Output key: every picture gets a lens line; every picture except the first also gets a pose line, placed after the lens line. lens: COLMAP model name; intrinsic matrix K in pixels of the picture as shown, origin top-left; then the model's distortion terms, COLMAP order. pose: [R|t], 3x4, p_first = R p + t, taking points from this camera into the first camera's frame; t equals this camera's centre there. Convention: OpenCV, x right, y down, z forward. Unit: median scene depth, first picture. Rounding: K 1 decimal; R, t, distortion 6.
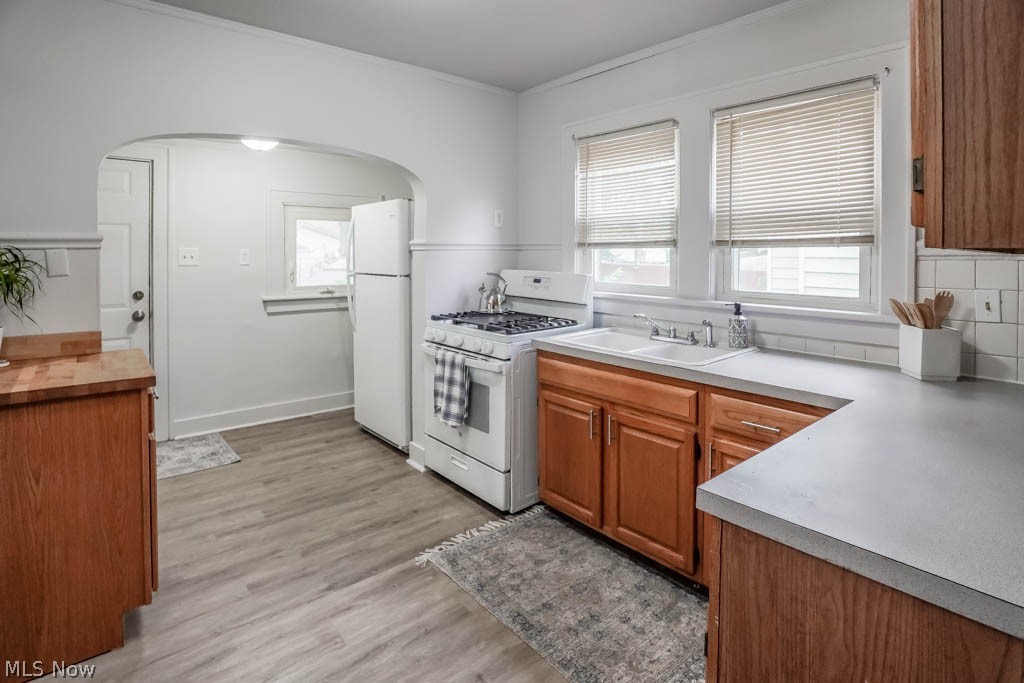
lens RADIAL K [[525.0, 0, 510.2], [0, 525.0, 261.3], [0, 0, 1]] dist [-0.036375, 0.001071]
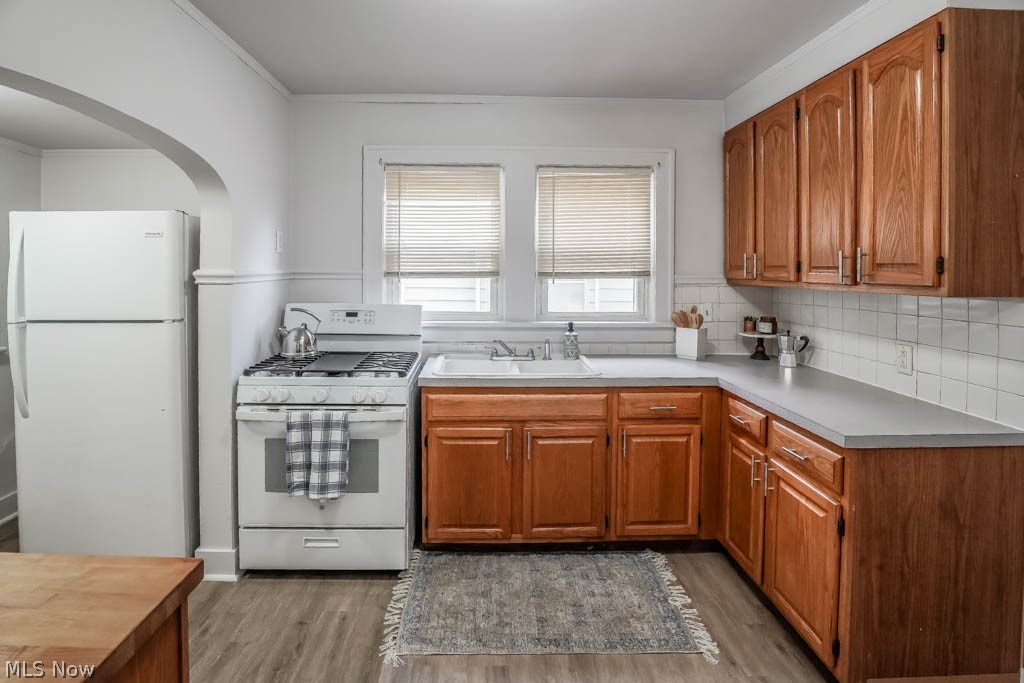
lens RADIAL K [[519.0, 0, 497.4], [0, 519.0, 275.4], [0, 0, 1]] dist [-0.033198, 0.000463]
pose [[0.625474, -0.013520, 0.780128, -0.575556], [0.009937, 0.999907, 0.009362, -0.042169], [-0.780182, 0.001897, 0.625550, 0.290503]]
